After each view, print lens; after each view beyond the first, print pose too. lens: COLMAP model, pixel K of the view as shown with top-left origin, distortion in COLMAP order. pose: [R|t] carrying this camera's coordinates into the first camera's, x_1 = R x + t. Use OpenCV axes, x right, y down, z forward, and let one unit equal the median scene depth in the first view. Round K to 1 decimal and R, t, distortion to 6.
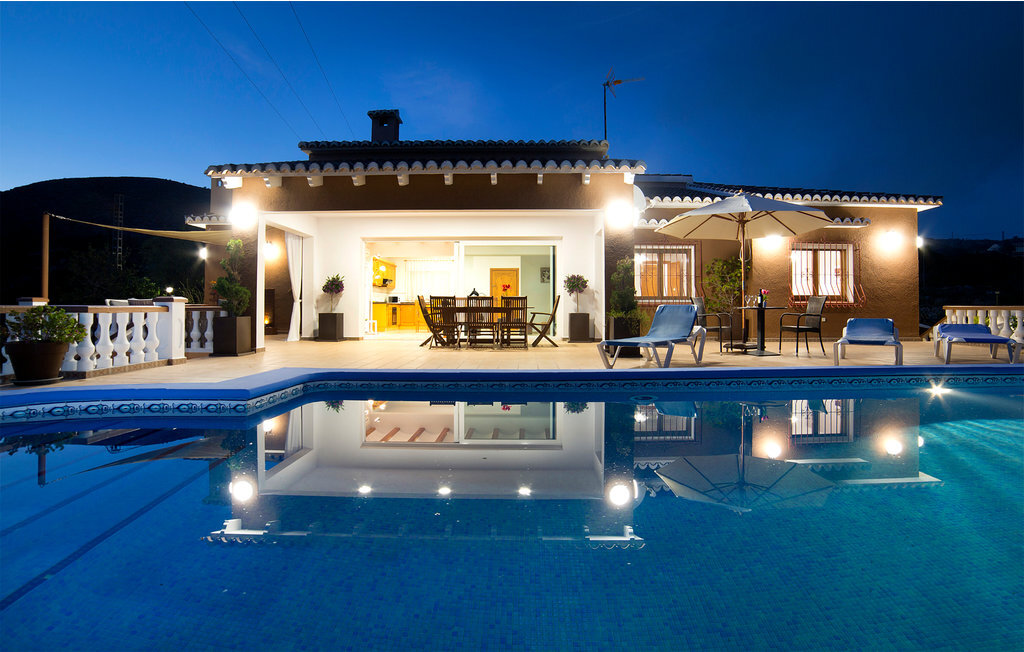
lens RADIAL K [[550.2, 0, 513.1], [0, 550.2, 318.5], [0, 0, 1]] dist [-0.053684, 0.000963]
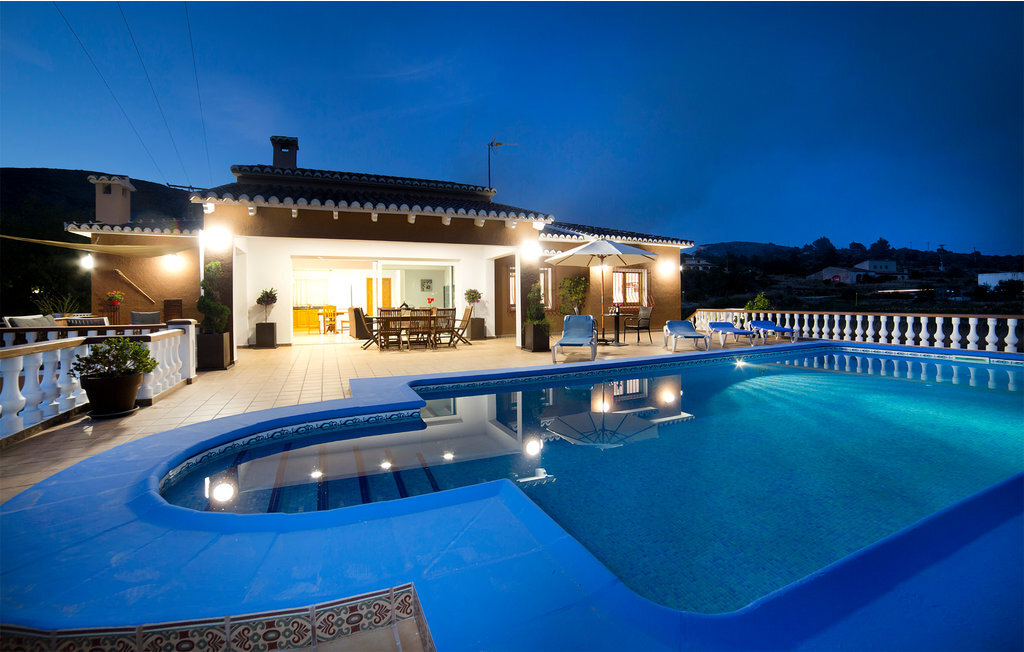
lens RADIAL K [[467.5, 0, 512.8], [0, 467.5, 309.0], [0, 0, 1]] dist [0.000228, 0.000262]
pose [[0.914993, -0.016540, 0.403131, -0.267060], [0.017203, 0.999850, 0.001976, -0.033259], [-0.403104, 0.005127, 0.915140, -0.076869]]
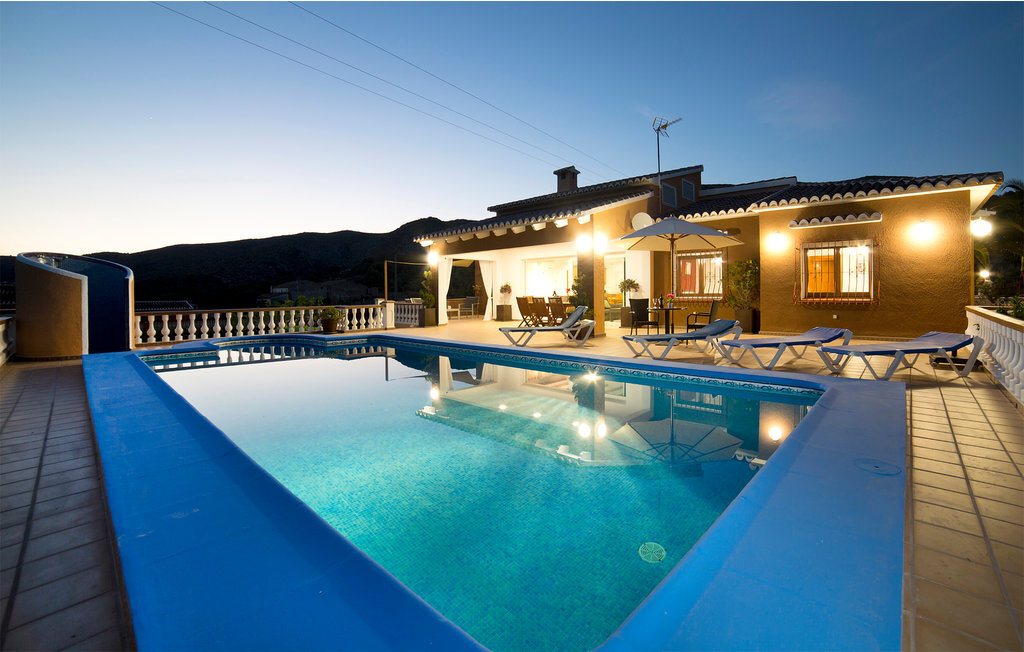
lens RADIAL K [[467.5, 0, 512.8], [0, 467.5, 309.0], [0, 0, 1]] dist [0.000228, 0.000262]
pose [[0.715762, 0.017463, -0.698126, 0.762395], [0.001340, 0.999651, 0.026378, -0.036866], [0.698343, -0.019816, 0.715489, -0.050950]]
